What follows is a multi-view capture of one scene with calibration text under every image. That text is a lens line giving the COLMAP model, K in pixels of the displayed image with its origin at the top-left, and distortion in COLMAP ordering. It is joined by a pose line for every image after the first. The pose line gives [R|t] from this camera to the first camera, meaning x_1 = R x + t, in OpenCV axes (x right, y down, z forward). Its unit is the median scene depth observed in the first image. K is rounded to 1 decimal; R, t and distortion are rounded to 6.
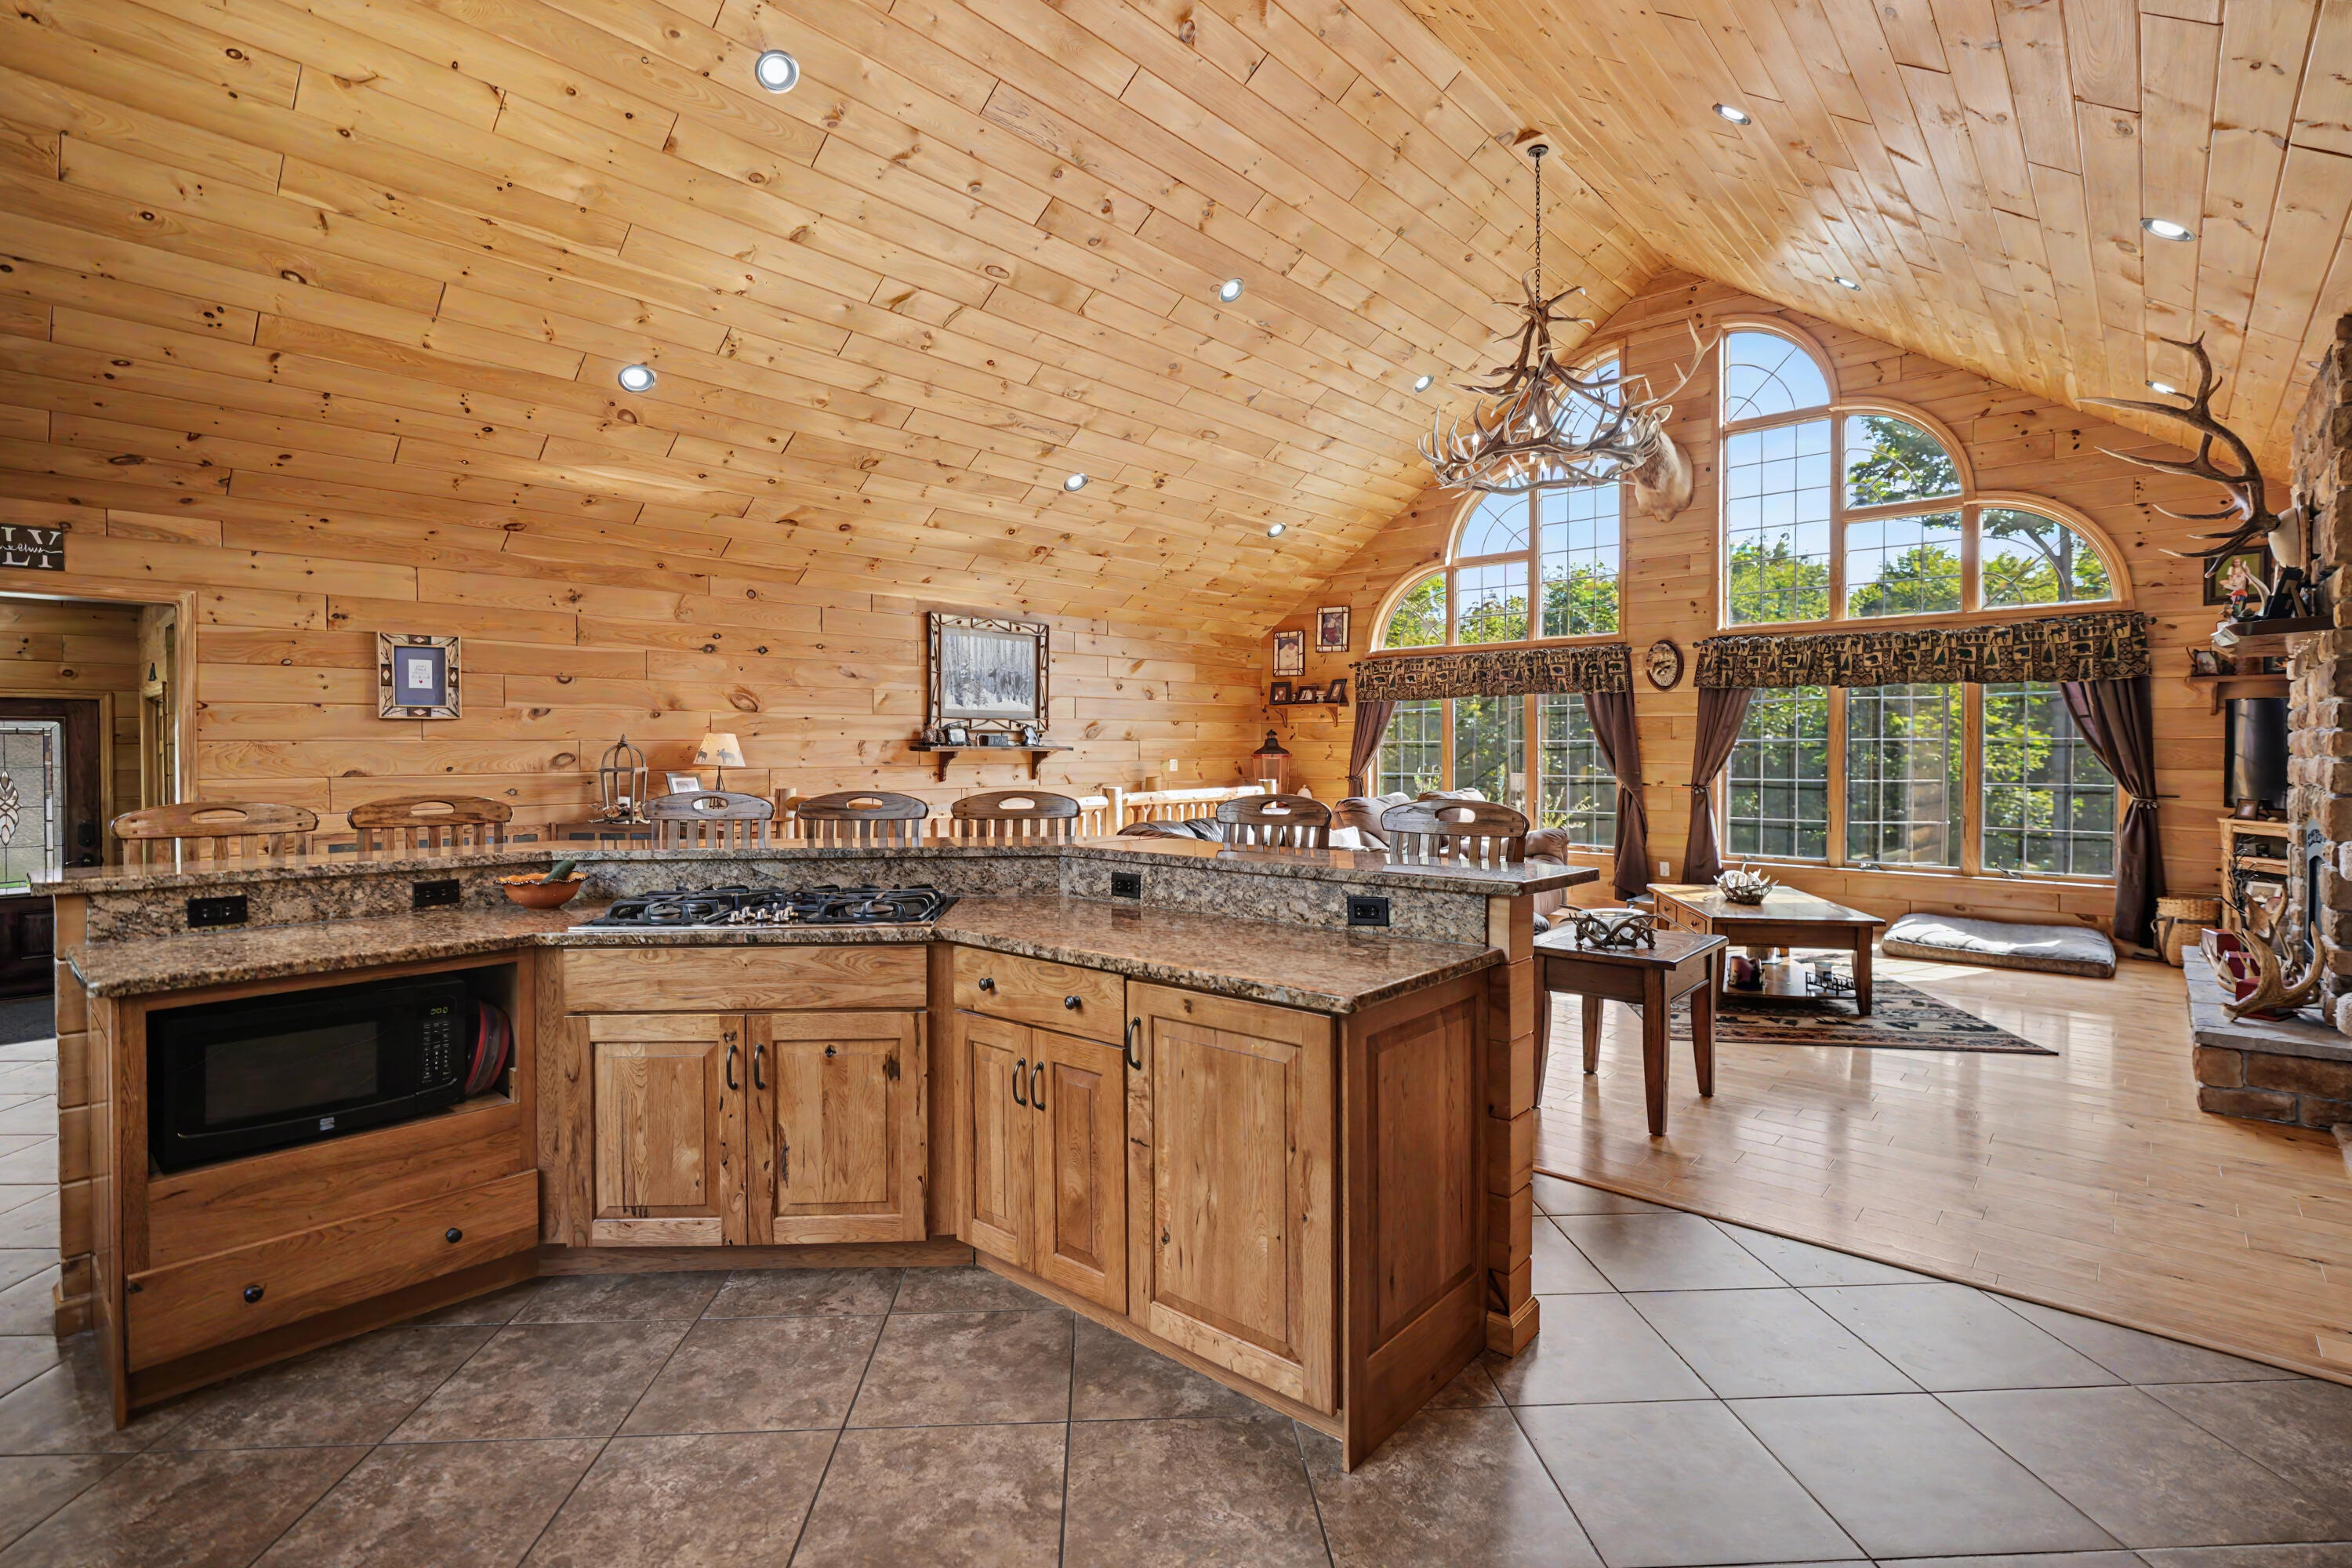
lens RADIAL K [[1089.4, 0, 1161.8], [0, 1089.4, 758.8], [0, 0, 1]] dist [-0.003600, 0.000836]
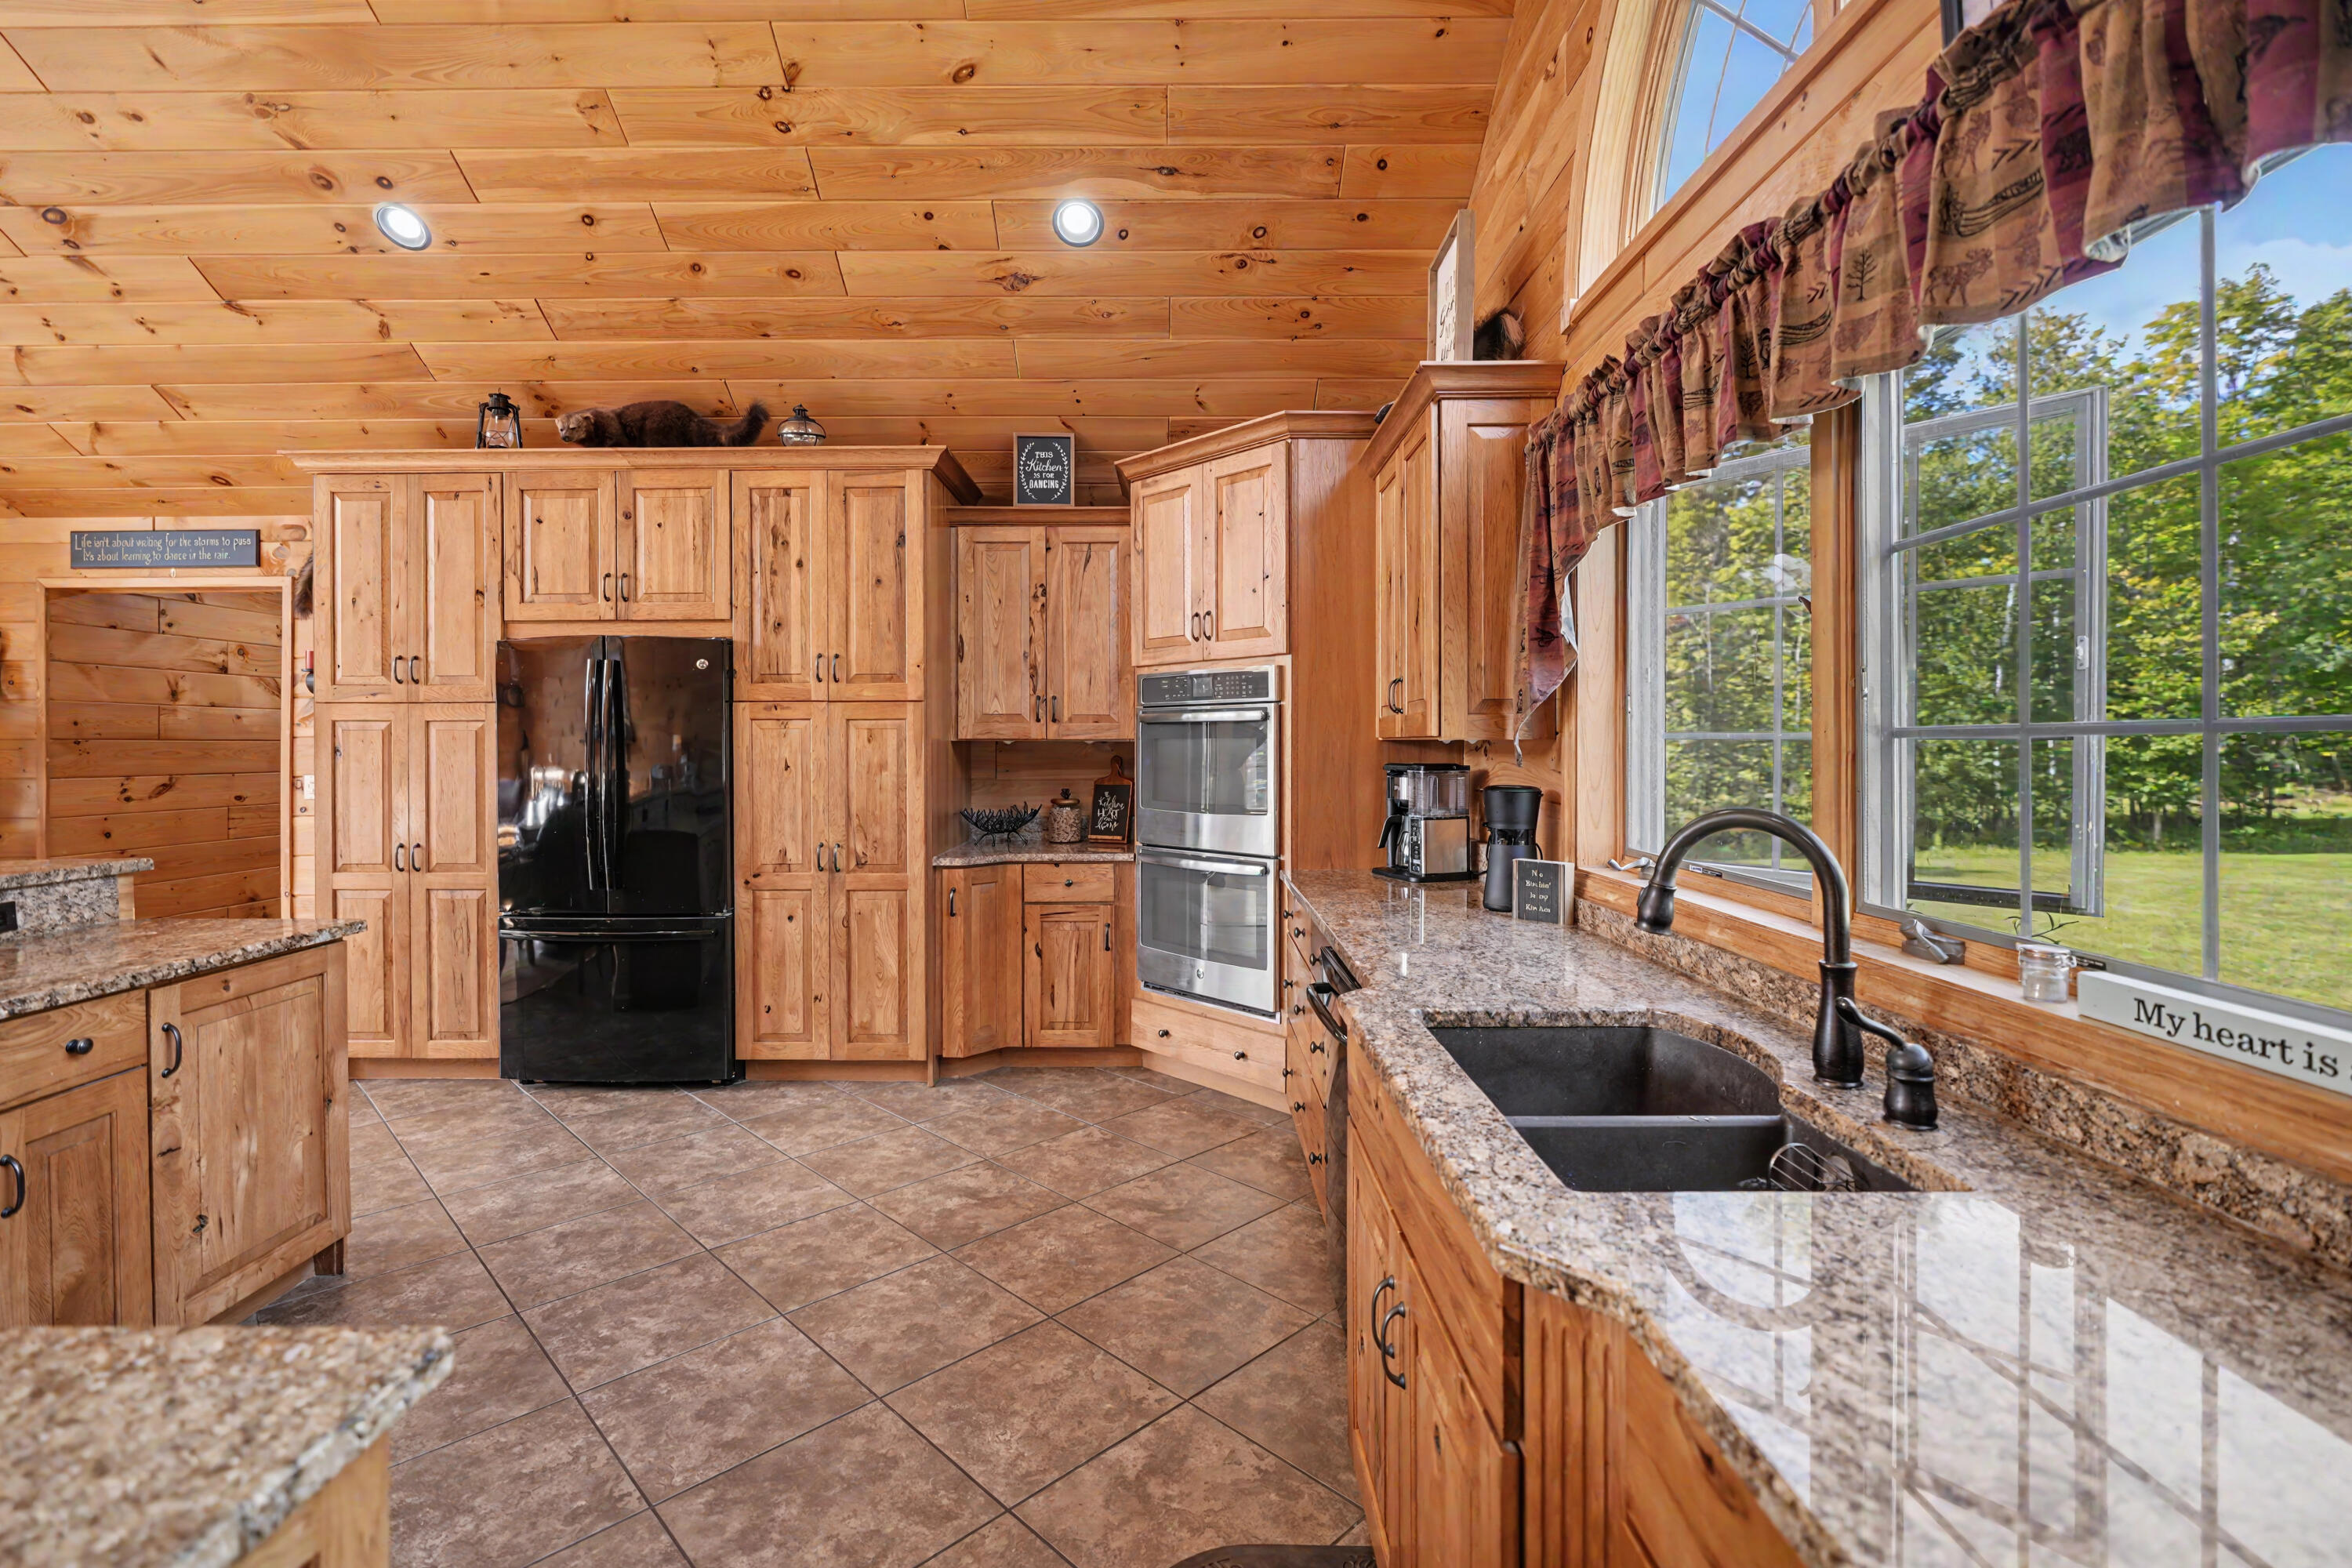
lens RADIAL K [[1068.6, 0, 1161.0], [0, 1068.6, 753.1], [0, 0, 1]] dist [-0.013379, 0.005897]
pose [[-0.663394, -0.003968, 0.748259, -0.478366], [0.012311, 0.999793, 0.016217, -0.002699], [-0.748169, 0.019970, -0.663208, 0.349360]]
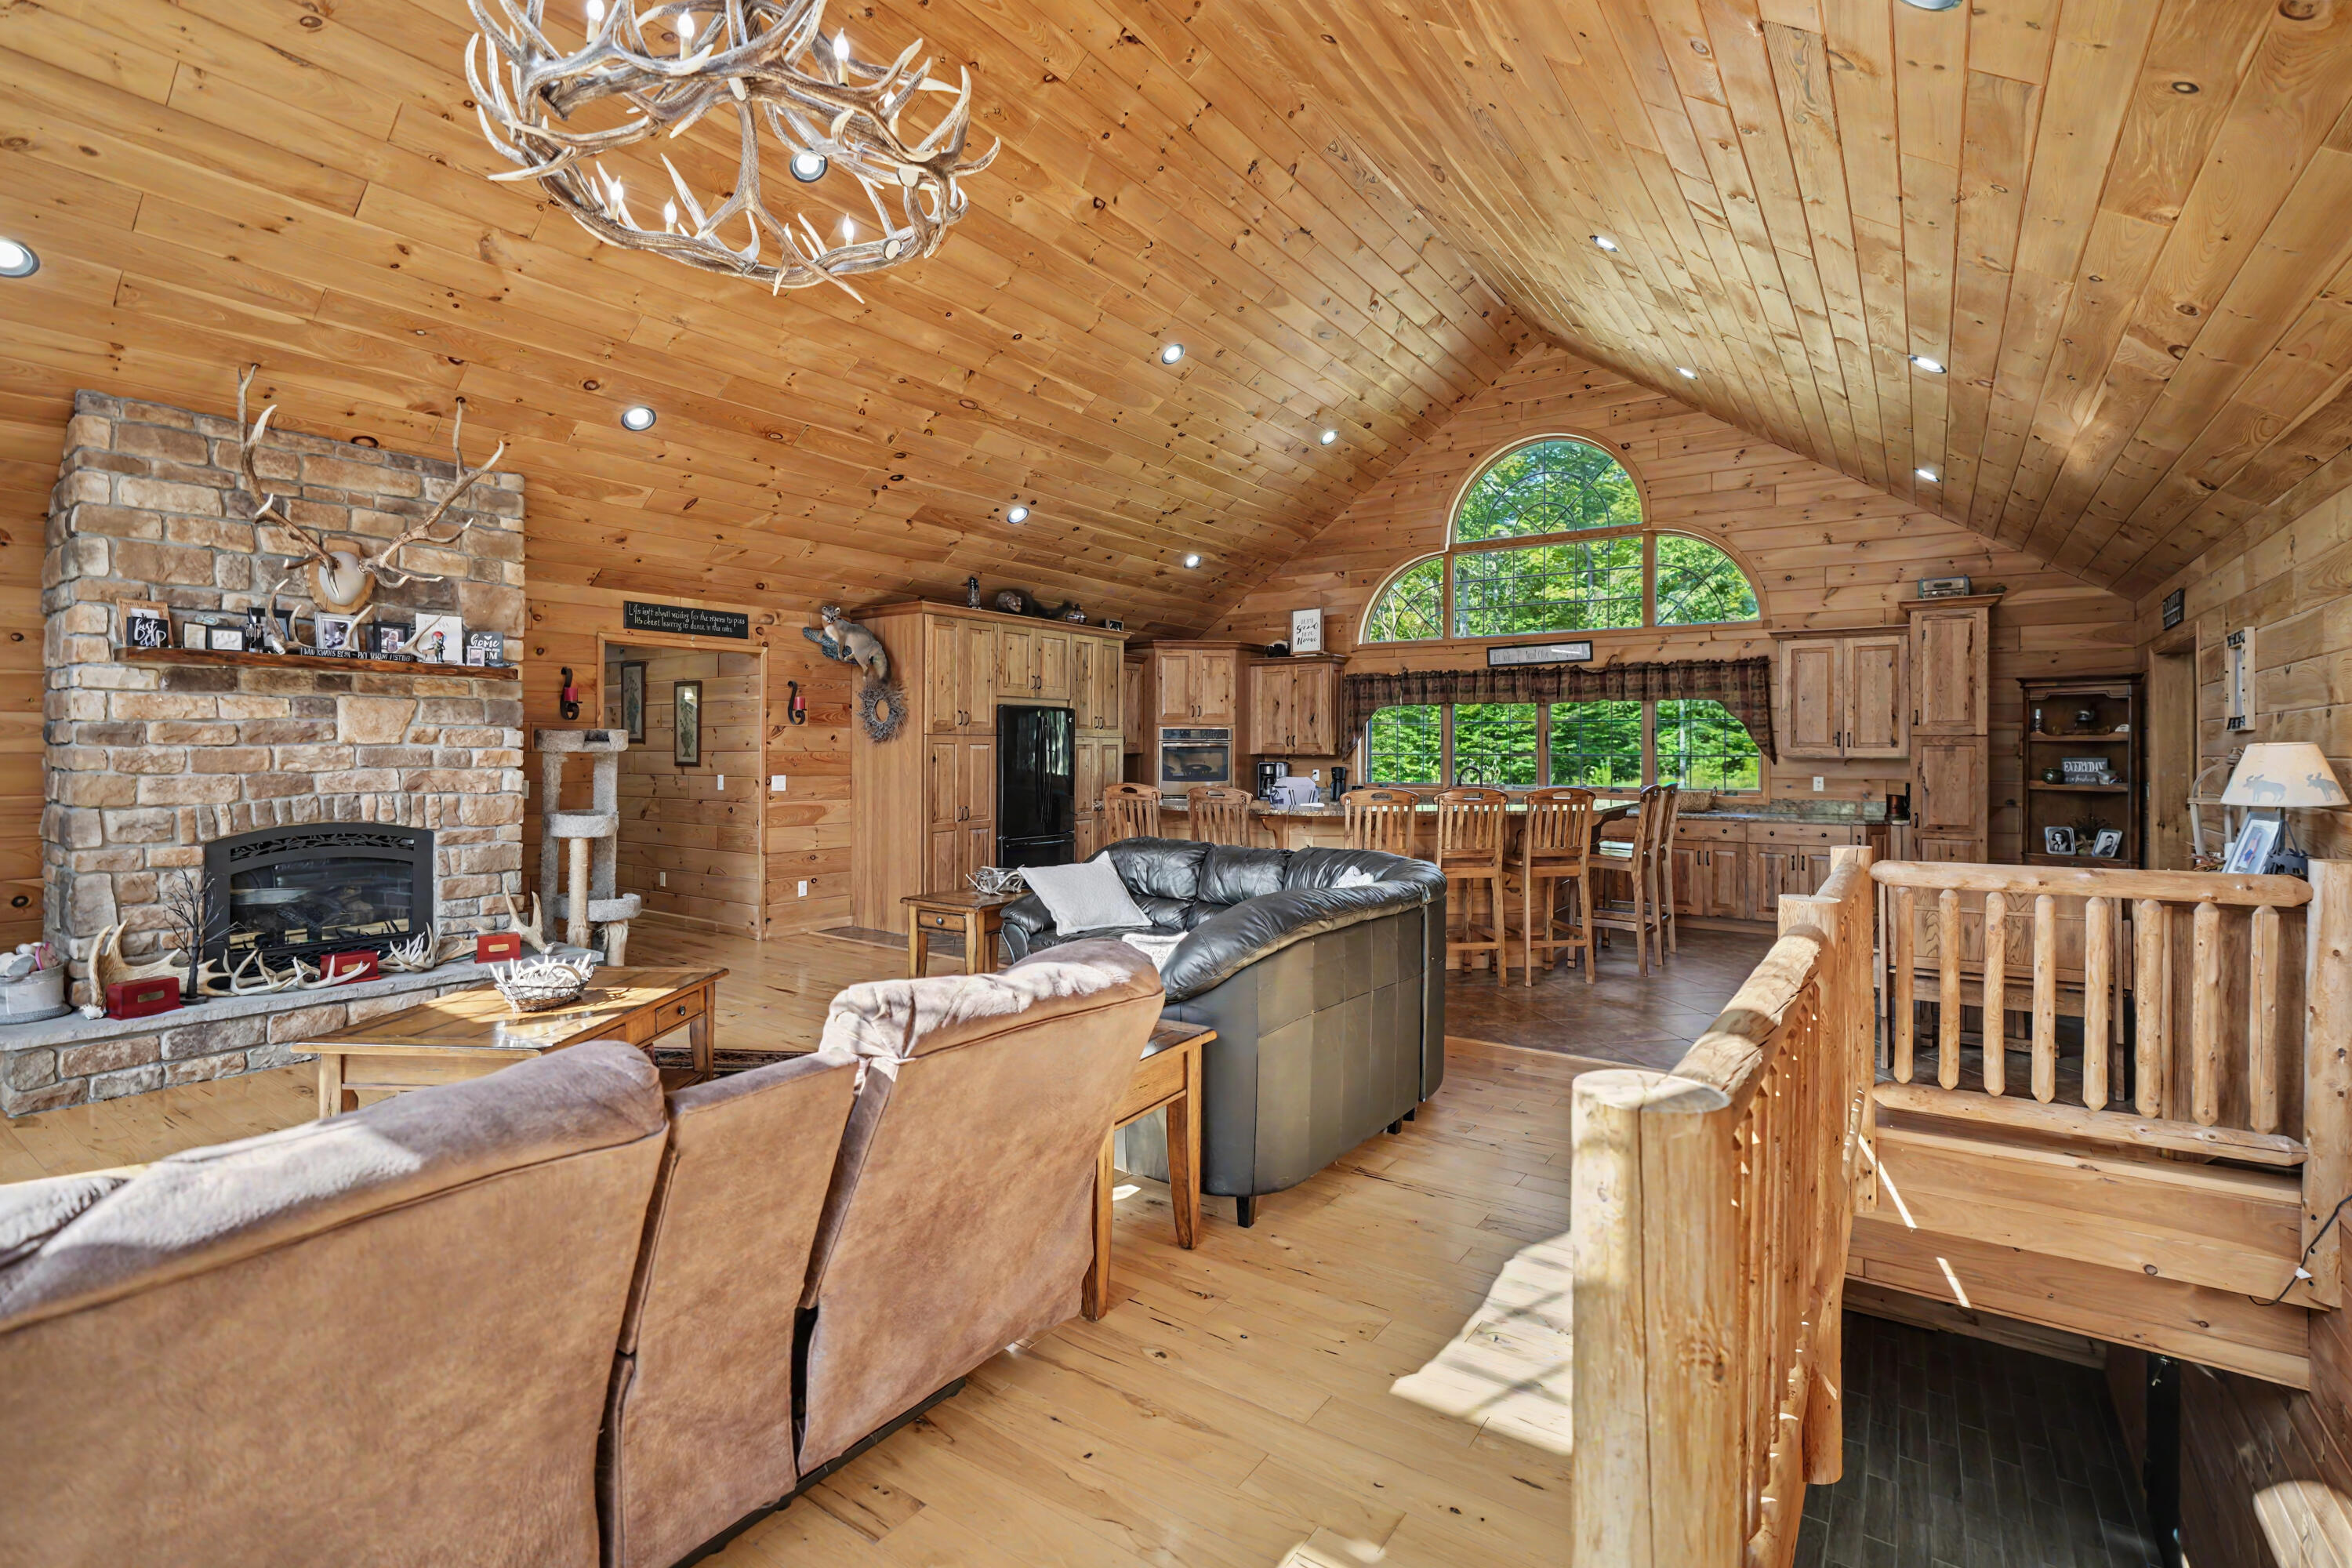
lens RADIAL K [[1076.5, 0, 1162.2], [0, 1076.5, 753.6], [0, 0, 1]] dist [-0.014231, 0.008592]
pose [[-0.992567, -0.000993, -0.121699, 0.234954], [-0.003190, 0.999835, 0.017860, -0.030095], [0.121661, 0.018115, -0.992406, 1.580795]]
